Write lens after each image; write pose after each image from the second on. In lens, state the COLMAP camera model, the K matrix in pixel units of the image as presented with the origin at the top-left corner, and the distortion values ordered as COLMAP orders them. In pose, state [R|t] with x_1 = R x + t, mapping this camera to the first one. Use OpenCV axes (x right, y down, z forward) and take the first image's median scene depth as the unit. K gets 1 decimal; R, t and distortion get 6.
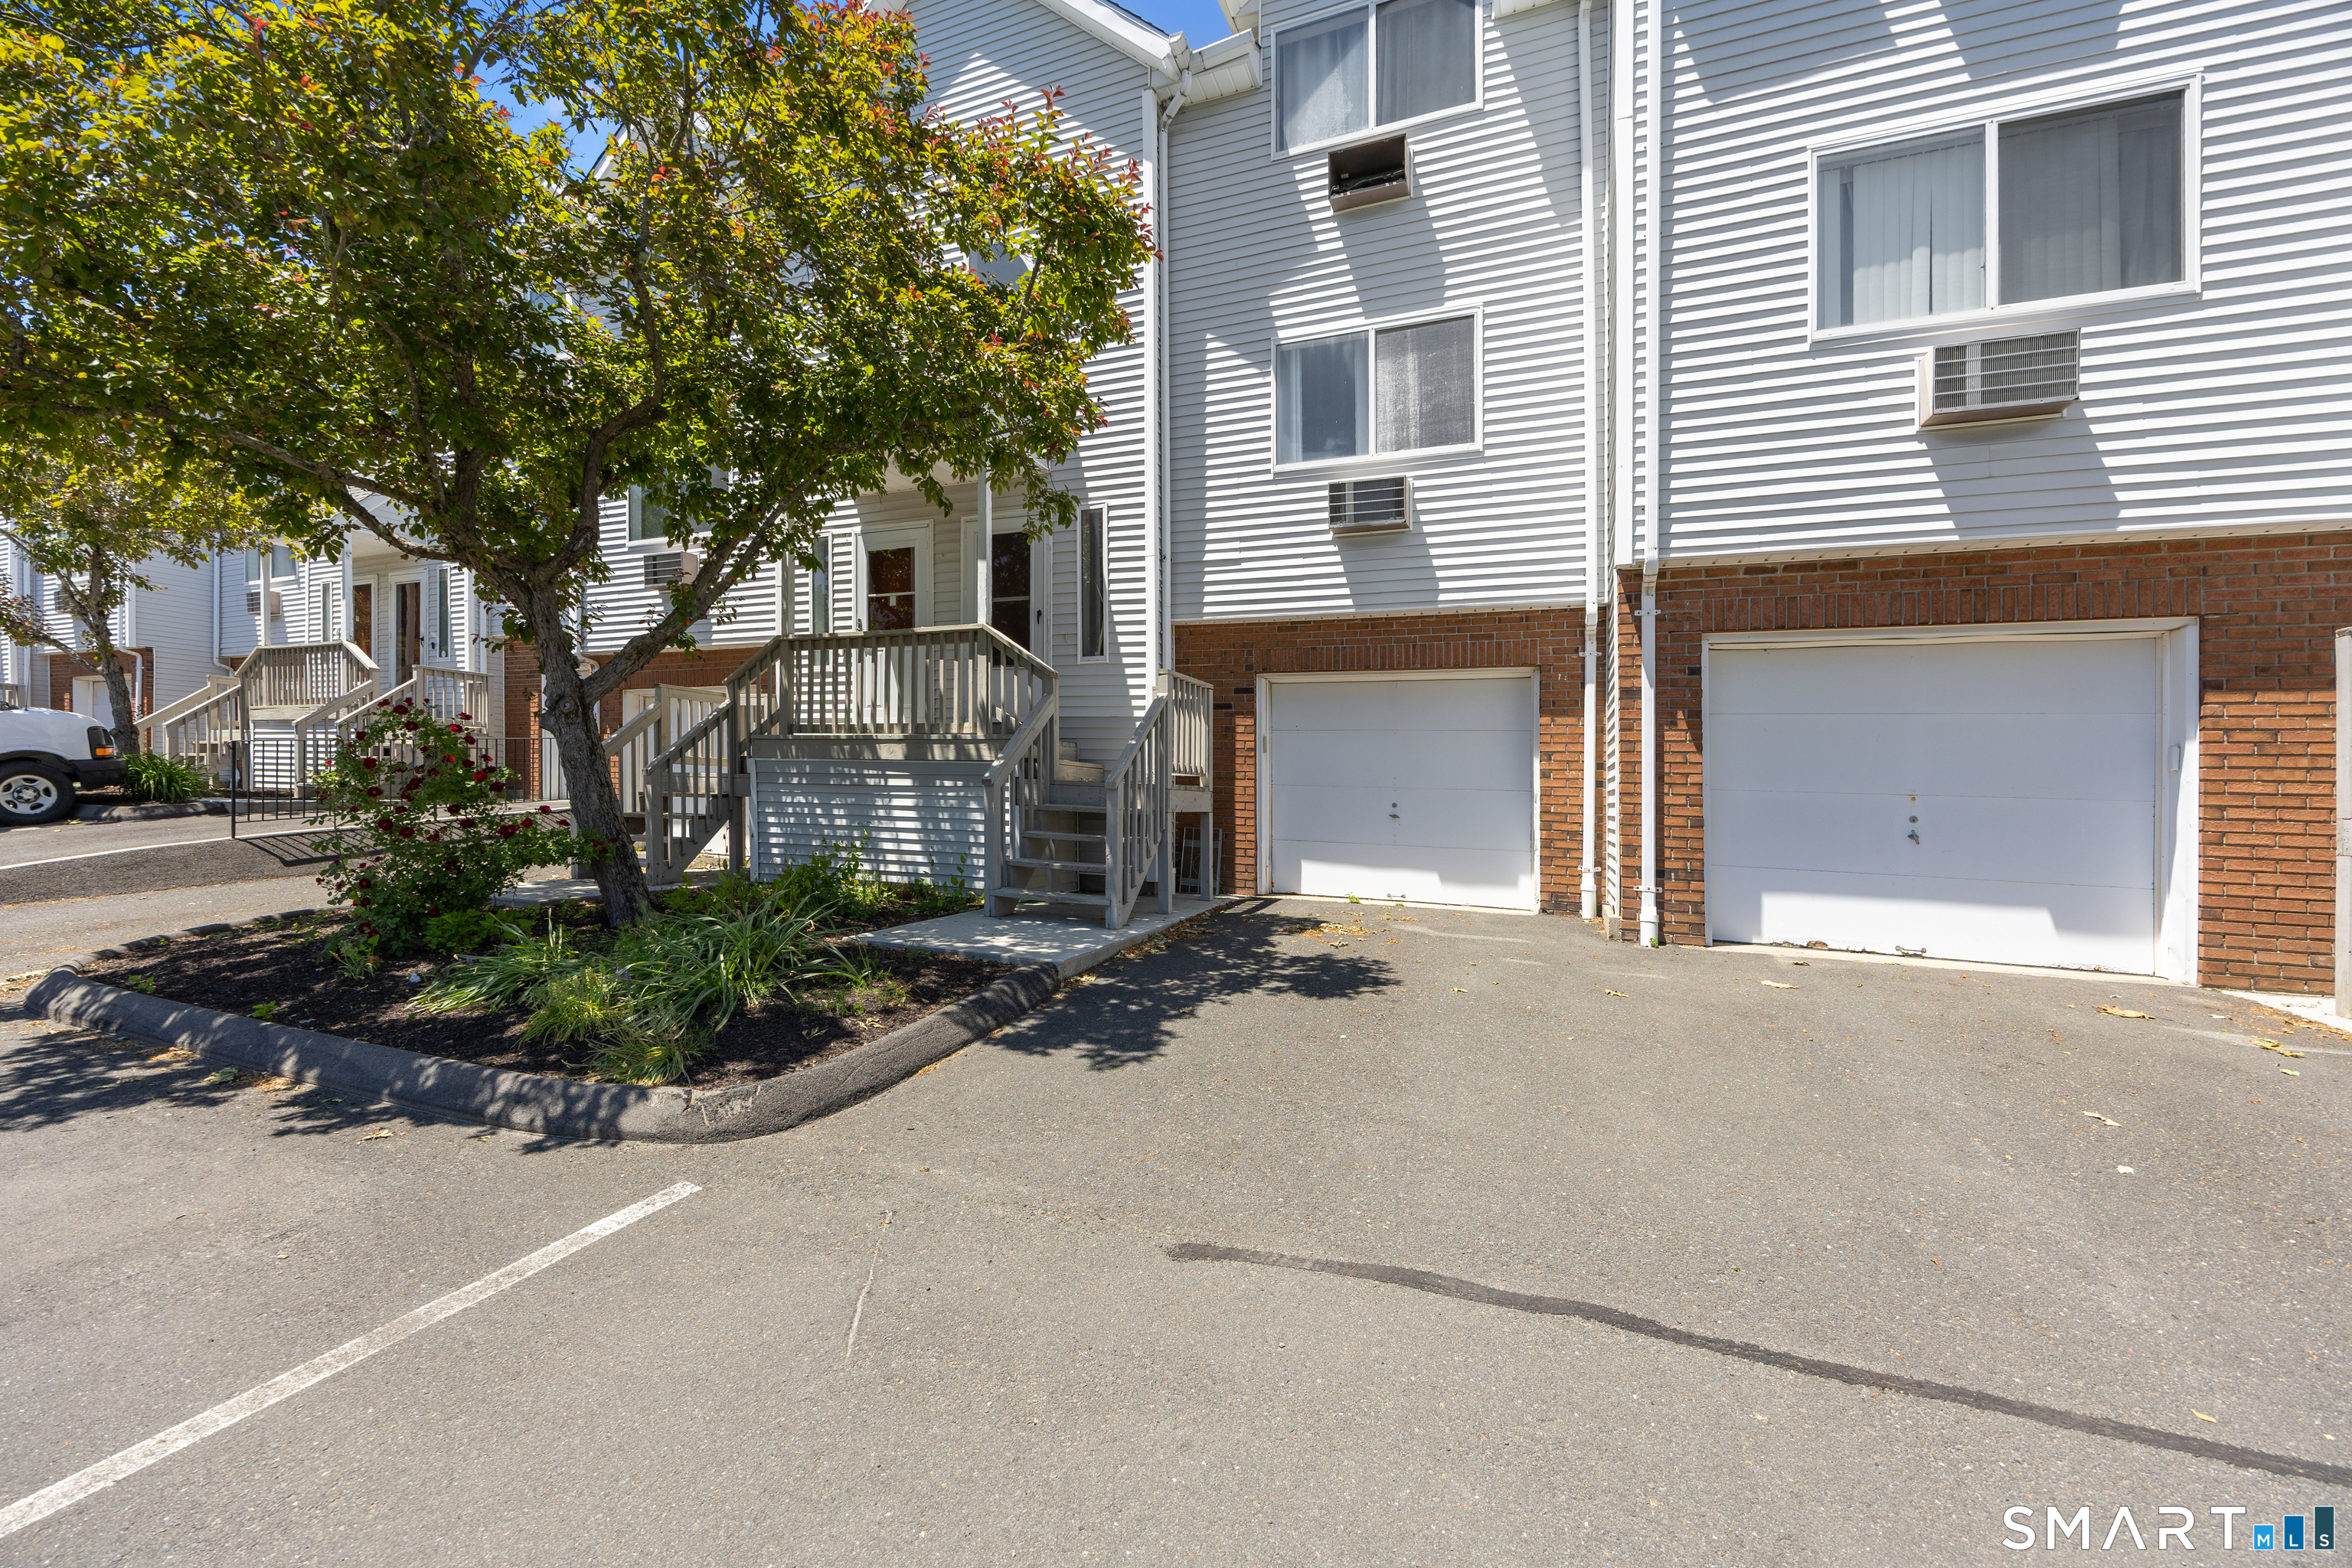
lens RADIAL K [[917.7, 0, 1168.4], [0, 917.7, 721.8], [0, 0, 1]] dist [0.001893, 0.000344]
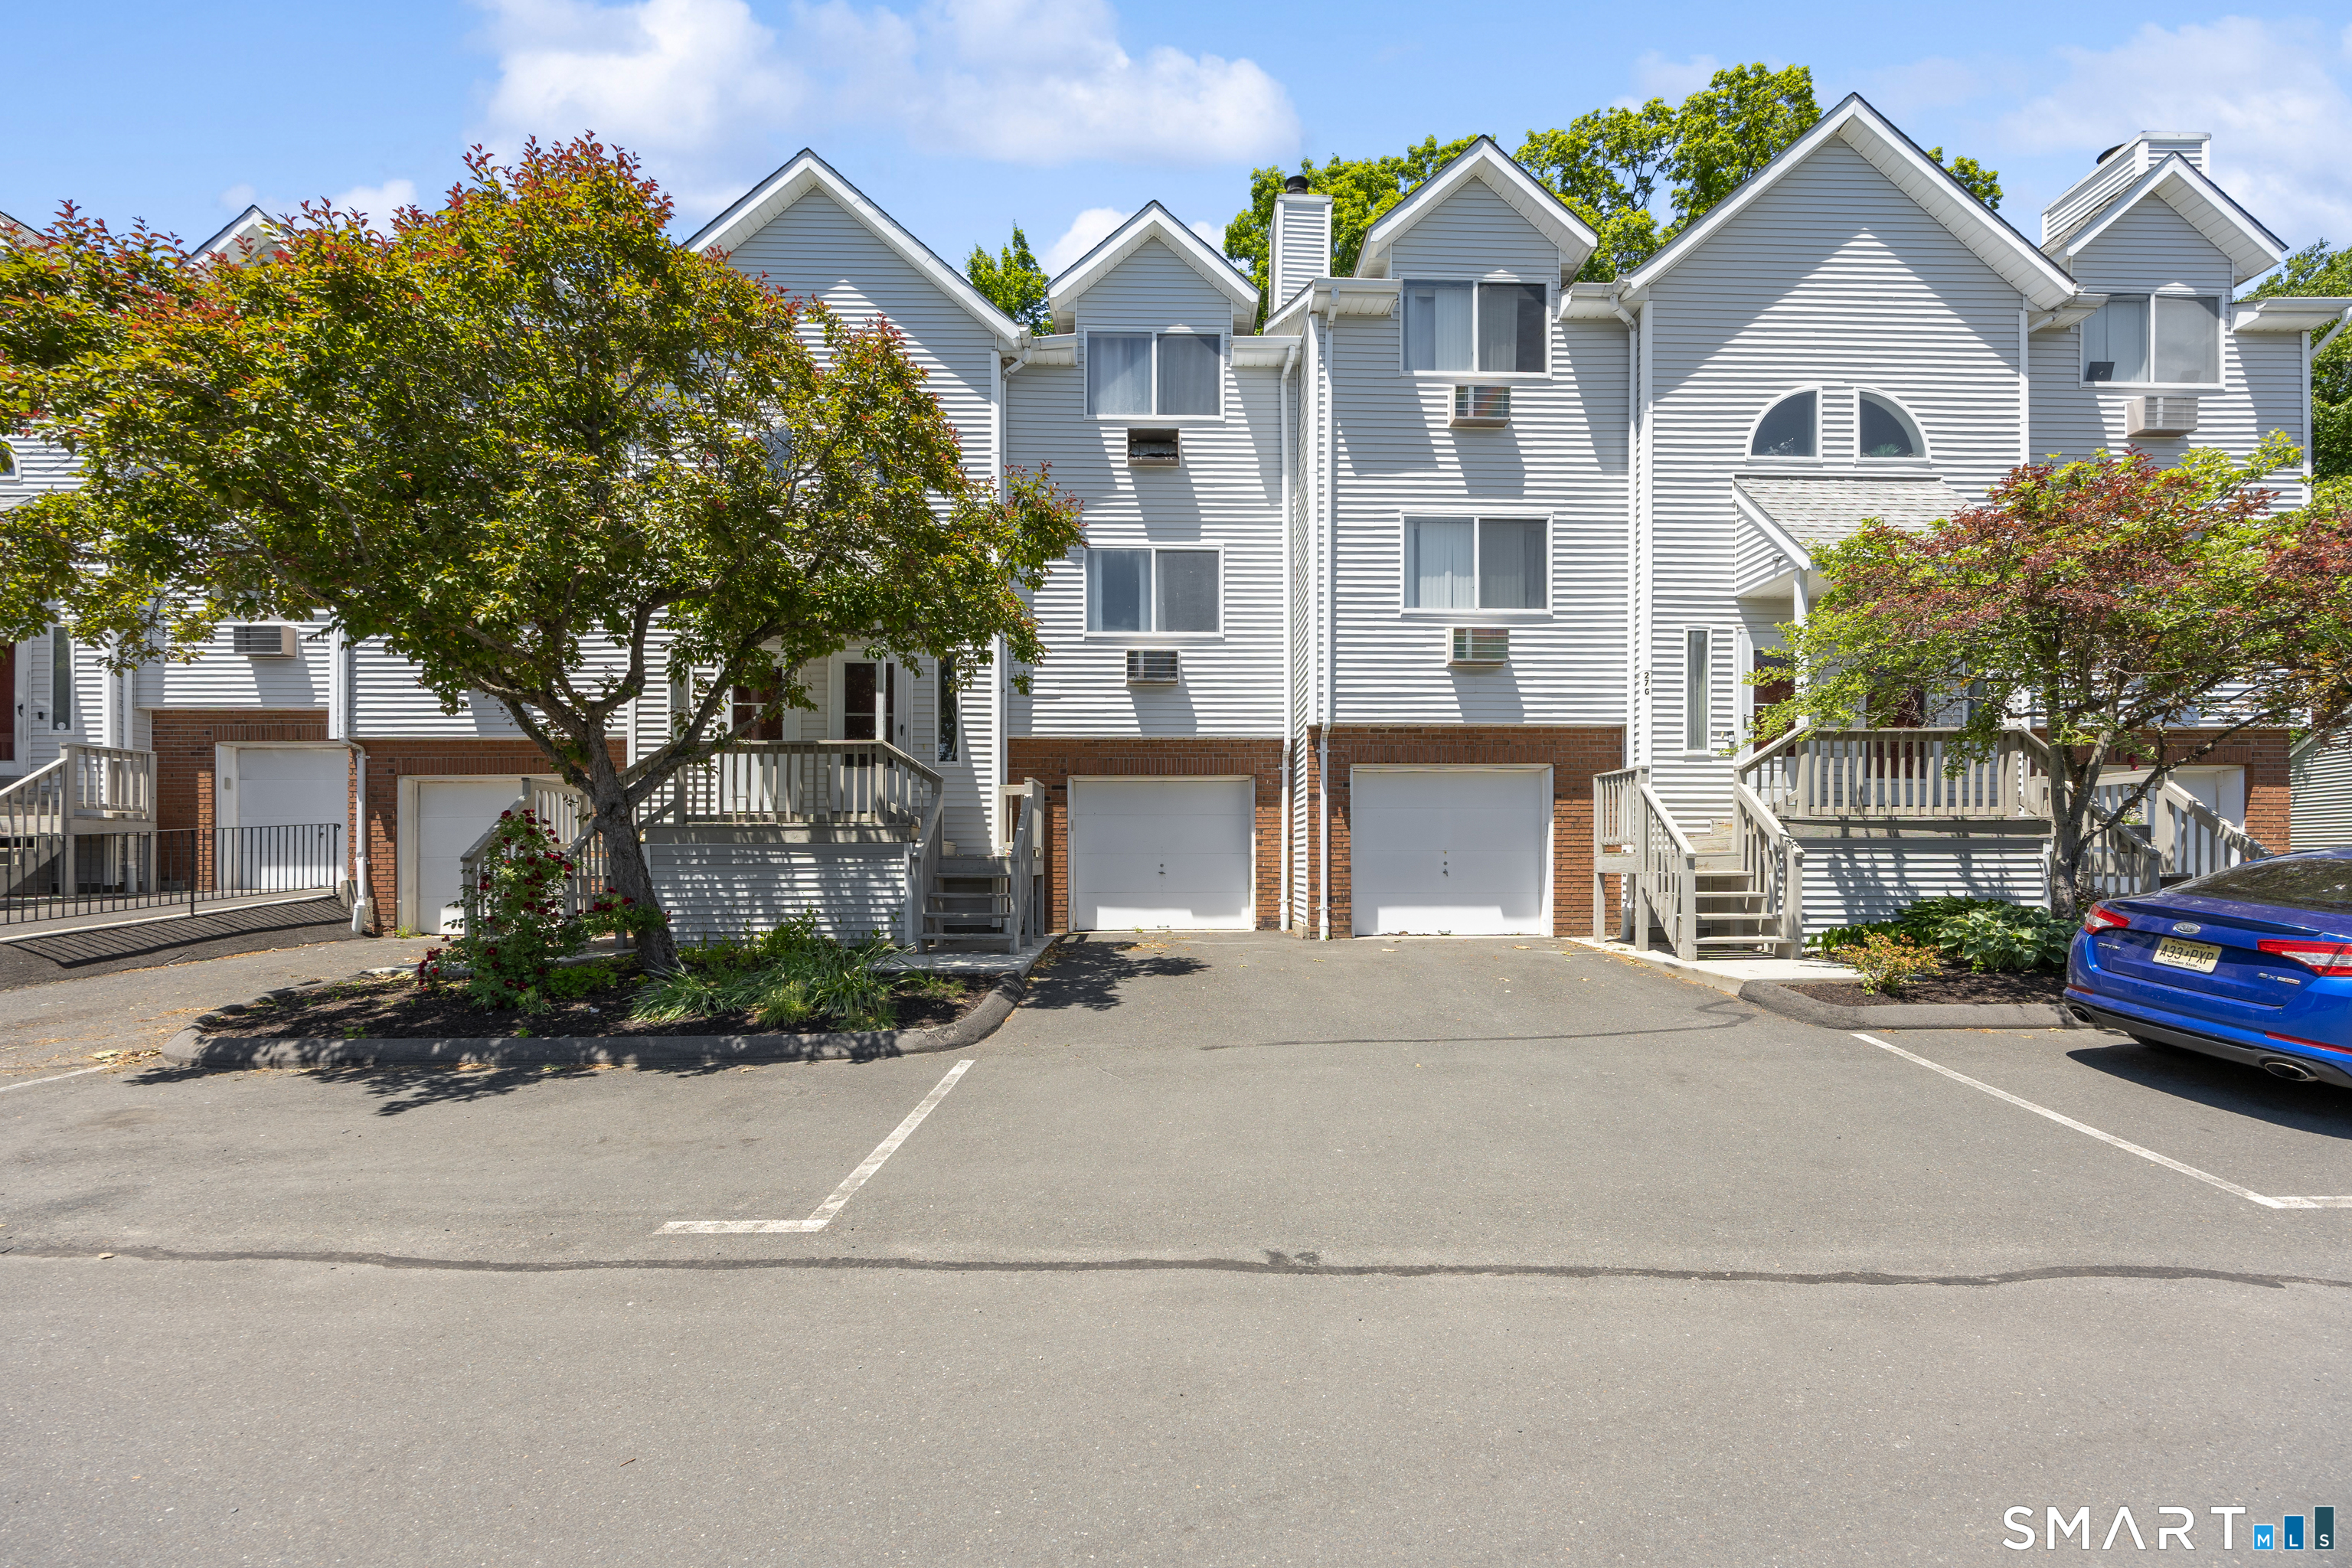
lens RADIAL K [[917.7, 0, 1178.7], [0, 917.7, 785.0], [0, 0, 1]] dist [0.001893, 0.000344]
pose [[0.921658, 0.000209, 0.388003, -0.357939], [-0.001010, 0.999998, 0.001861, -0.049138], [-0.388002, -0.002107, 0.921656, -0.442469]]
